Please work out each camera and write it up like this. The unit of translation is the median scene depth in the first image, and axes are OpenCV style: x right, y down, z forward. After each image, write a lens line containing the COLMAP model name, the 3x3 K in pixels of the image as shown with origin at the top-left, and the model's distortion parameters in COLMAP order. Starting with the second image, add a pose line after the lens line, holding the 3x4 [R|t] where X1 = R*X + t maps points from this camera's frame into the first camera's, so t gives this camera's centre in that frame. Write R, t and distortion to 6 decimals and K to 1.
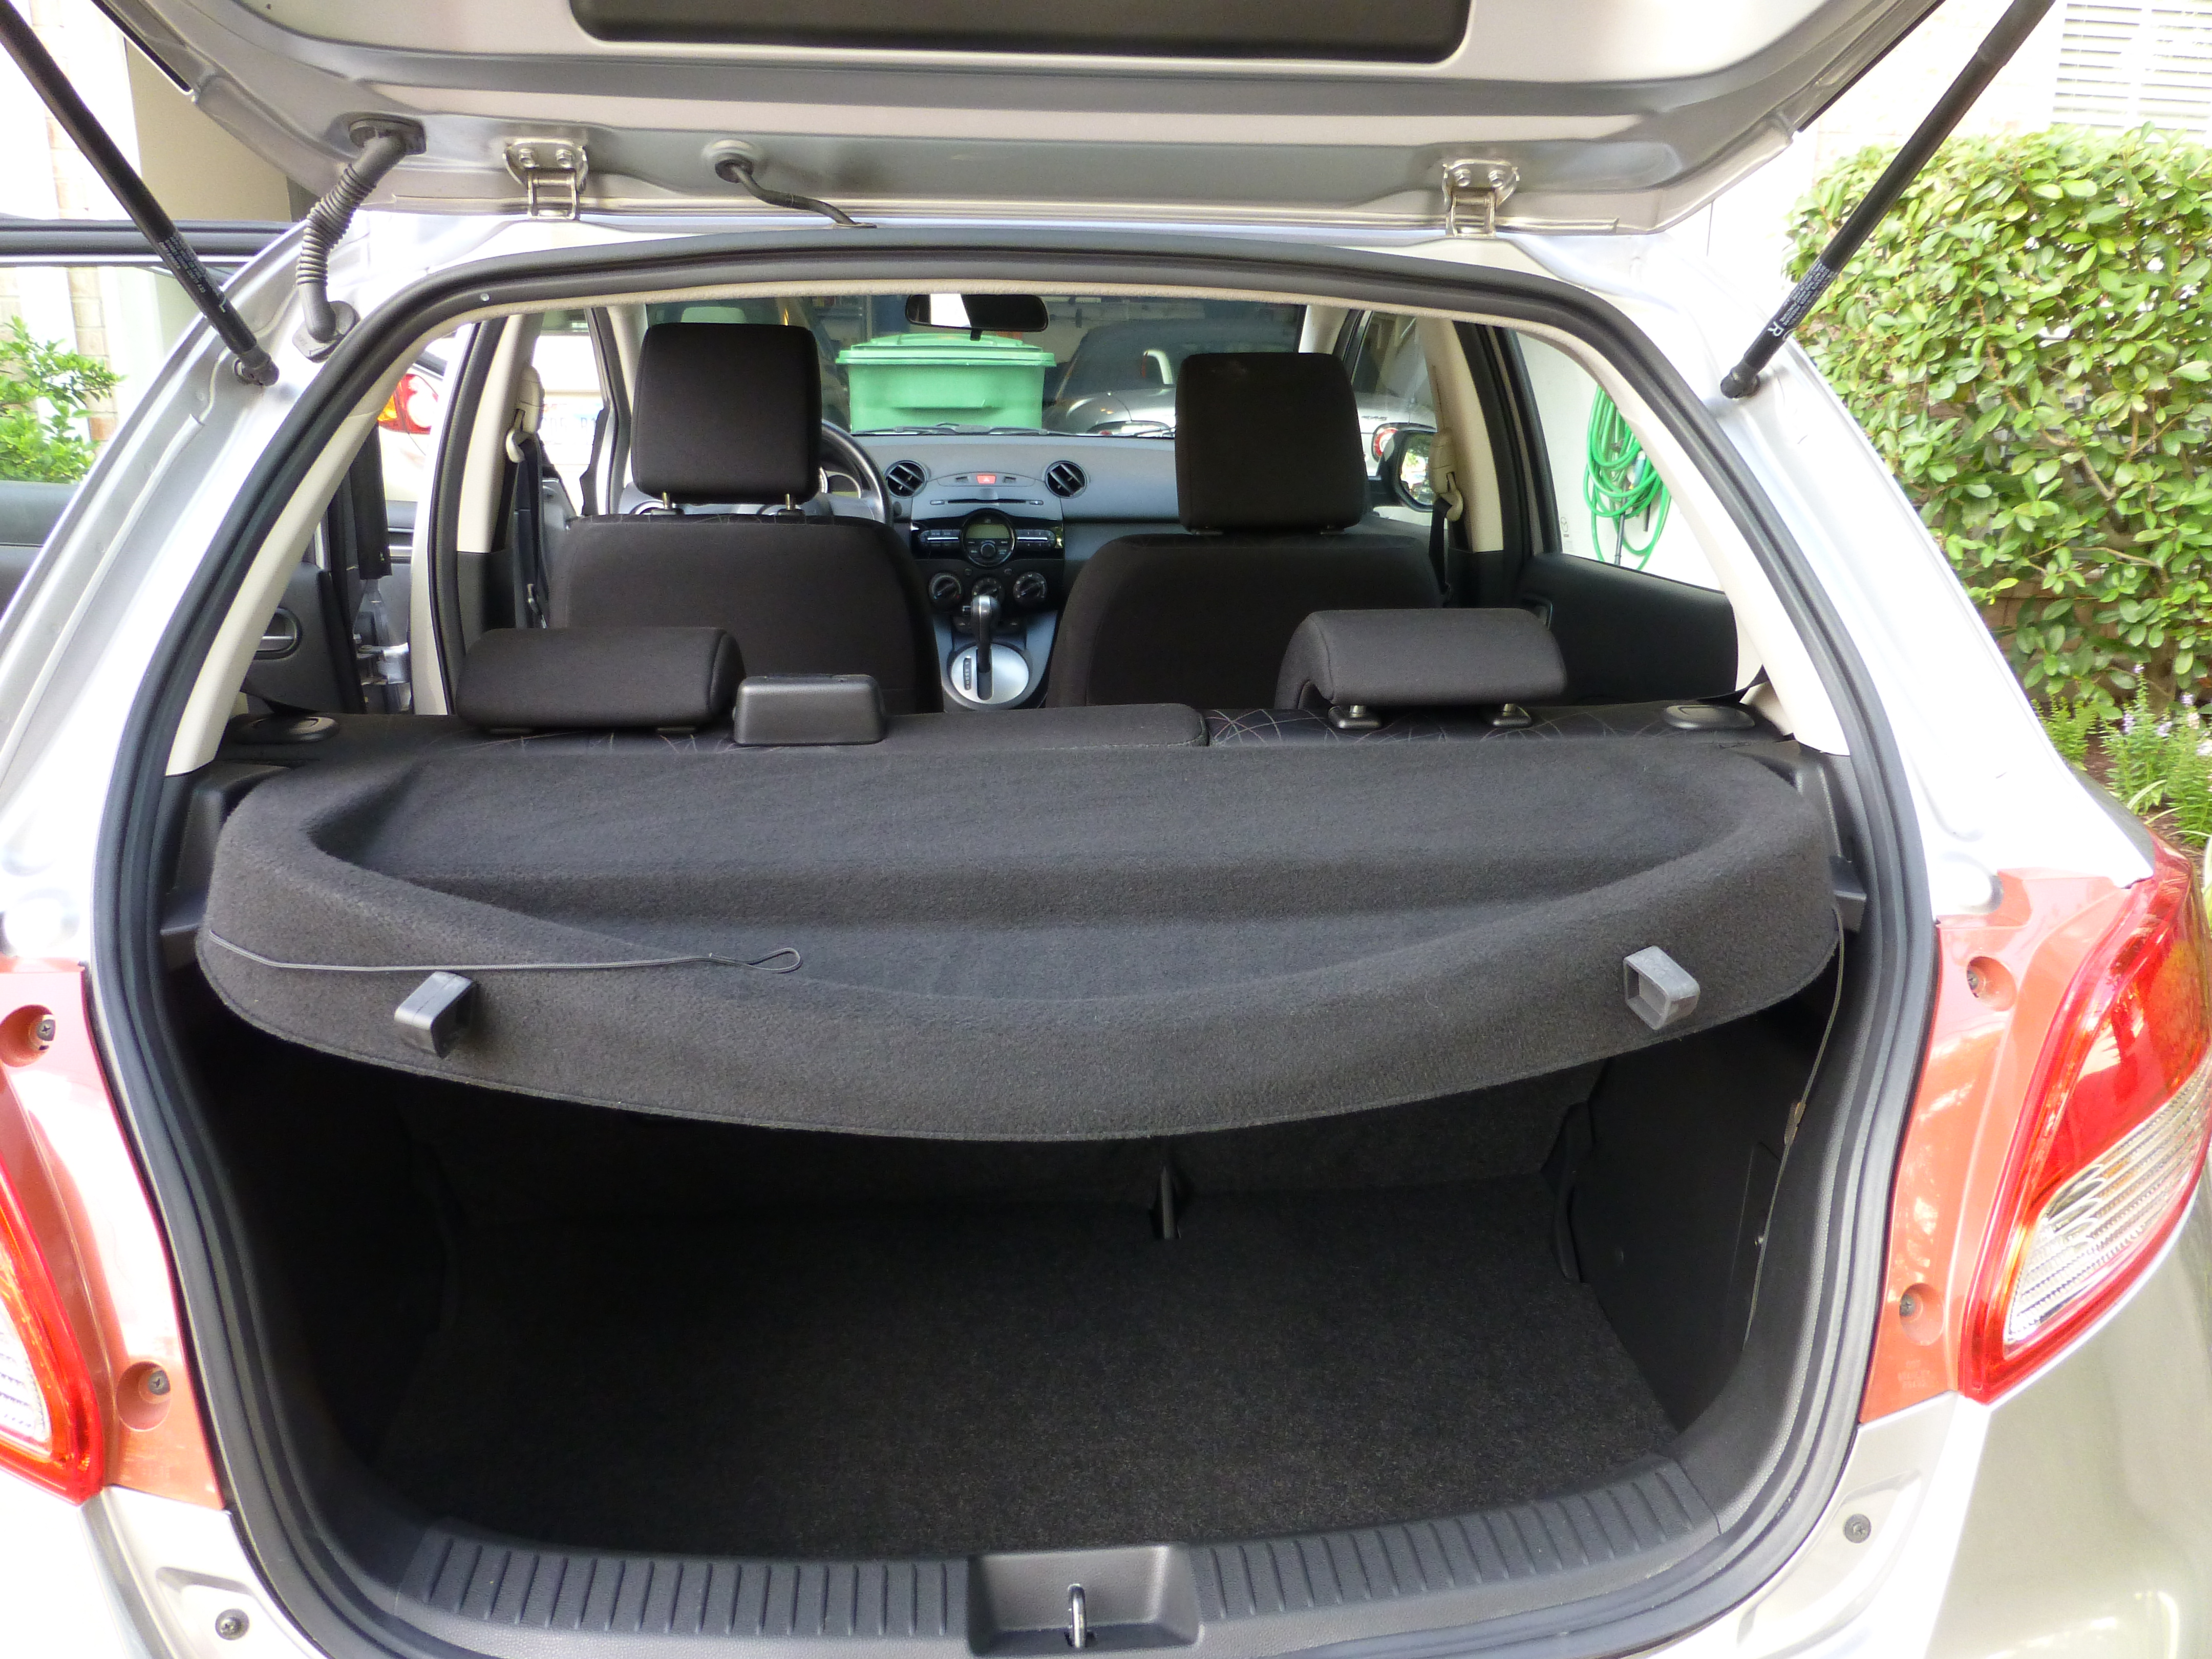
lens RADIAL K [[1642.8, 0, 1106.0], [0, 1642.8, 829.5], [0, 0, 1]] dist [-0.018823, -0.001562]
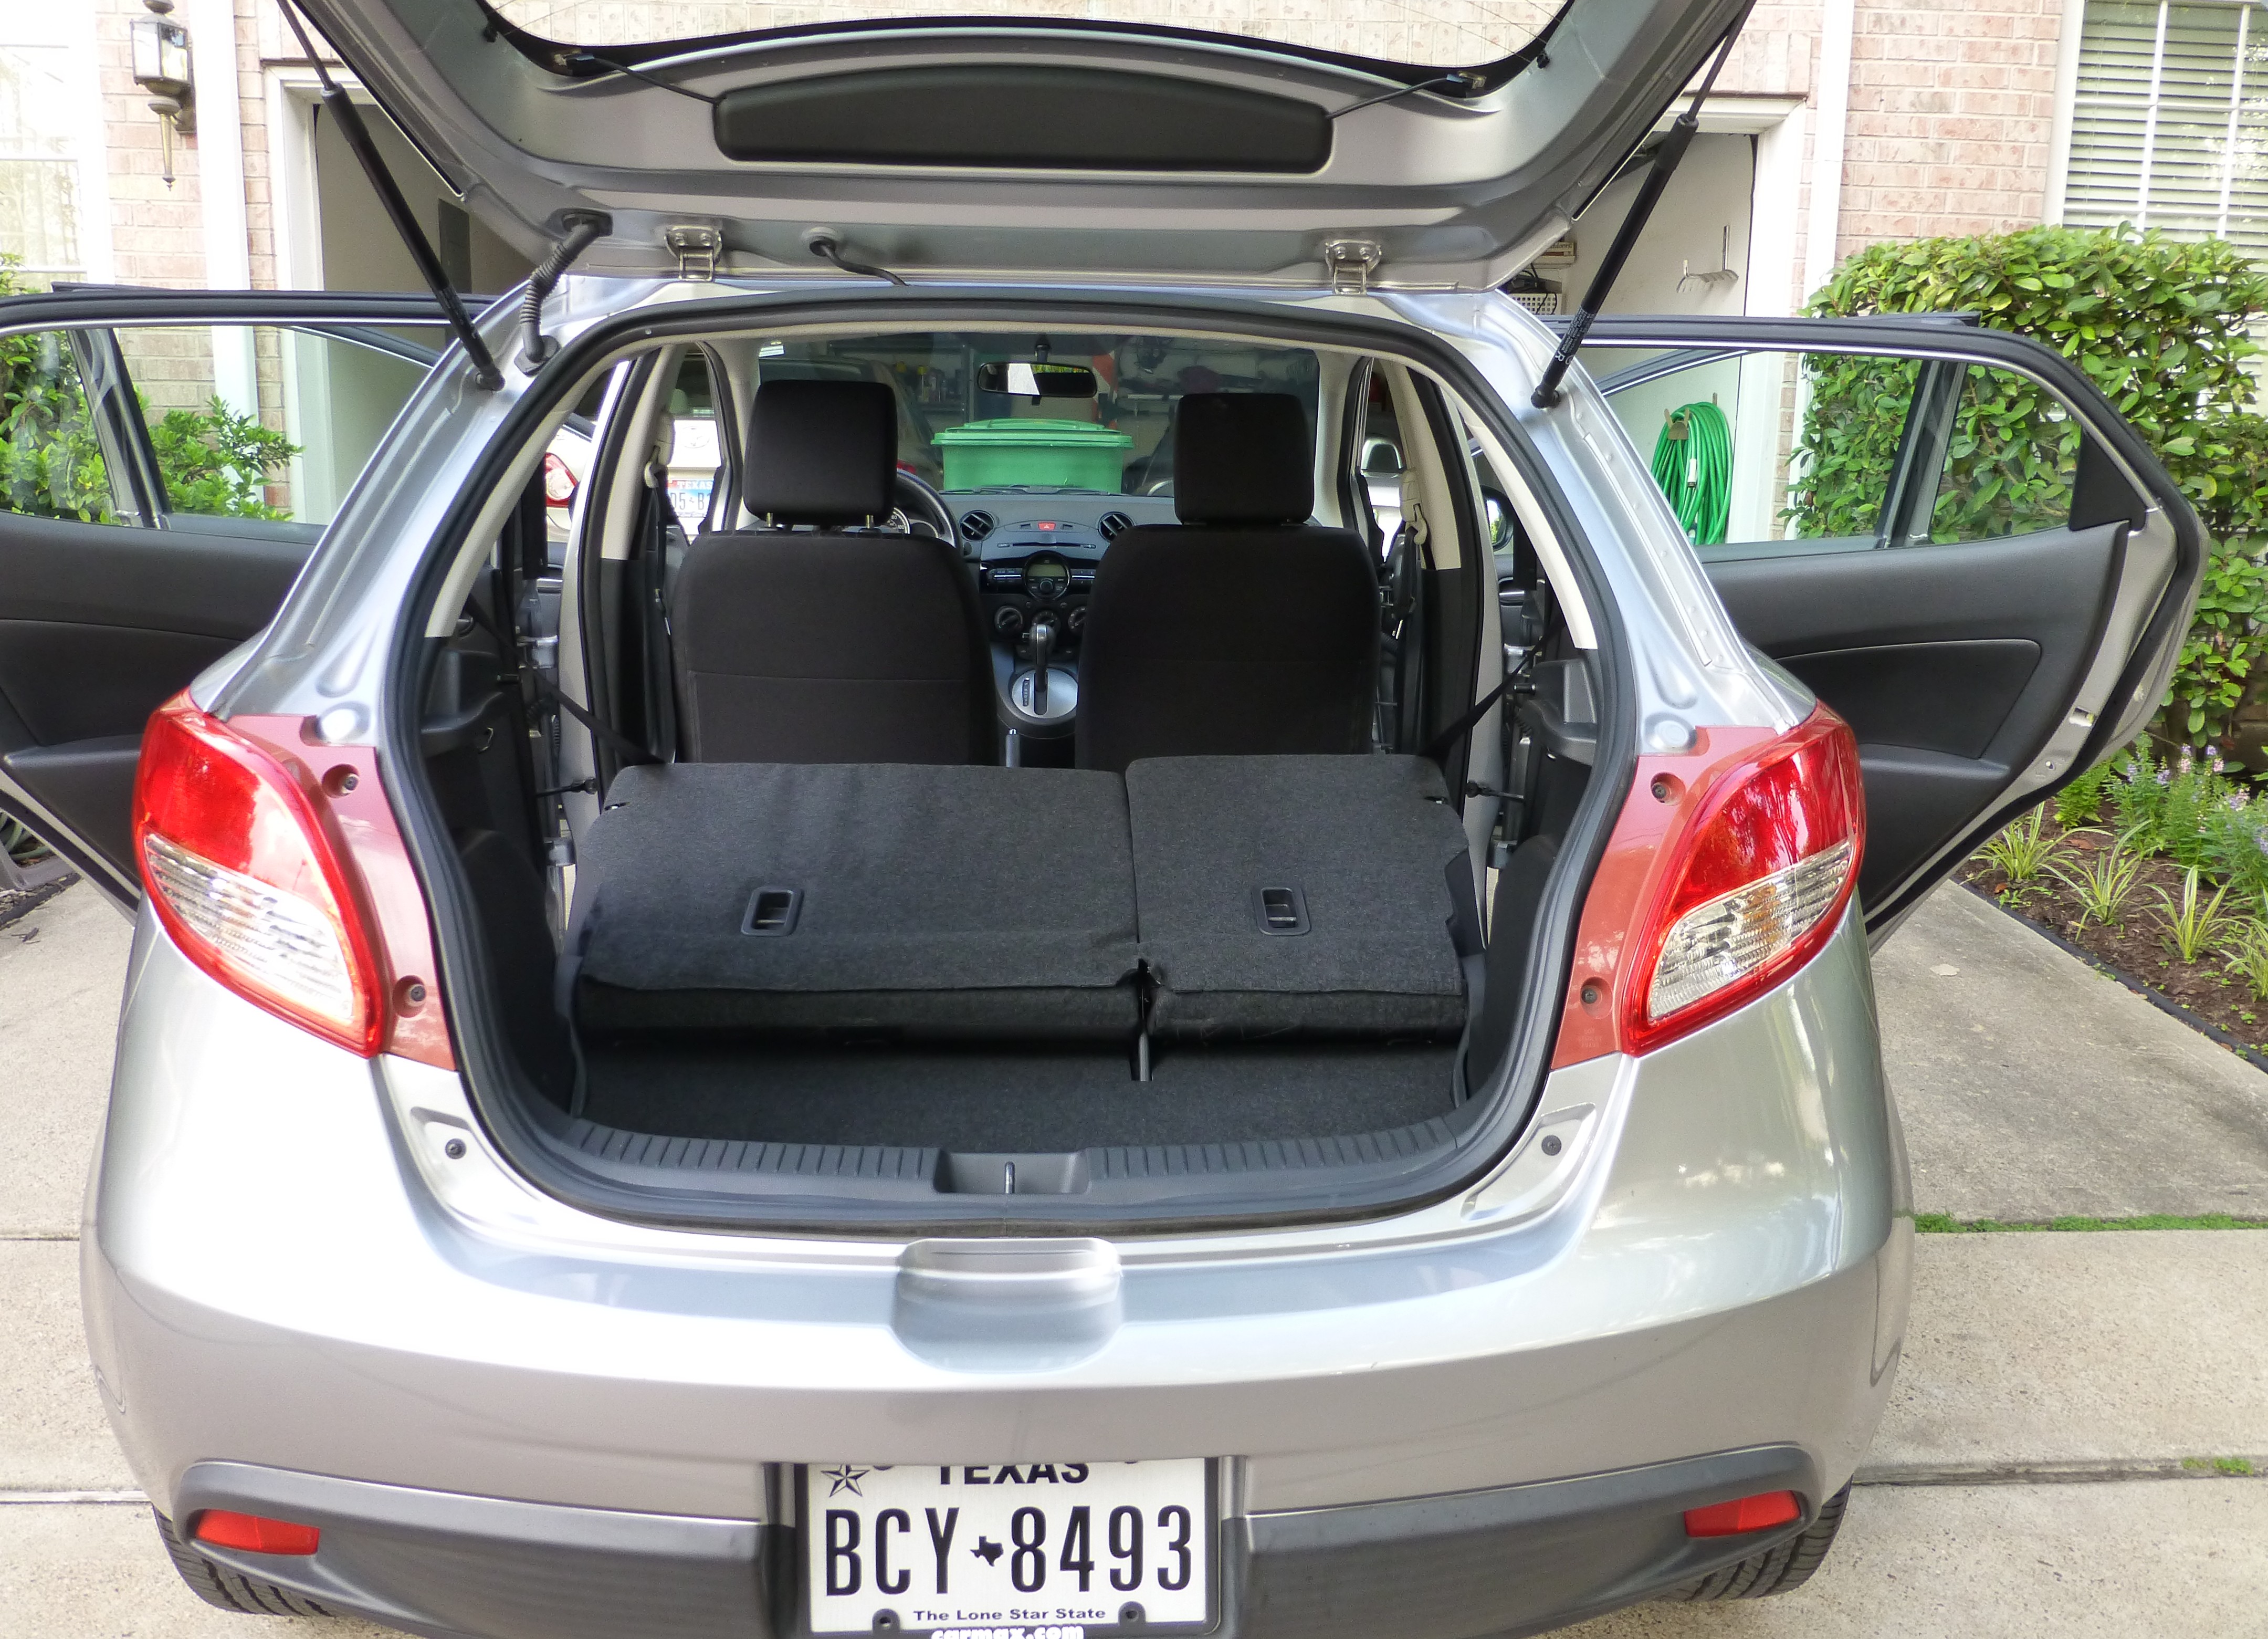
lens RADIAL K [[1698.2, 0, 1124.8], [0, 1698.2, 781.2], [0, 0, 1]] dist [-0.012162, -0.000597]
pose [[0.998433, 0.013766, -0.054237, 0.070519], [-0.018998, 0.995088, -0.097149, 0.114229], [0.052634, 0.098028, 0.993791, -0.236261]]
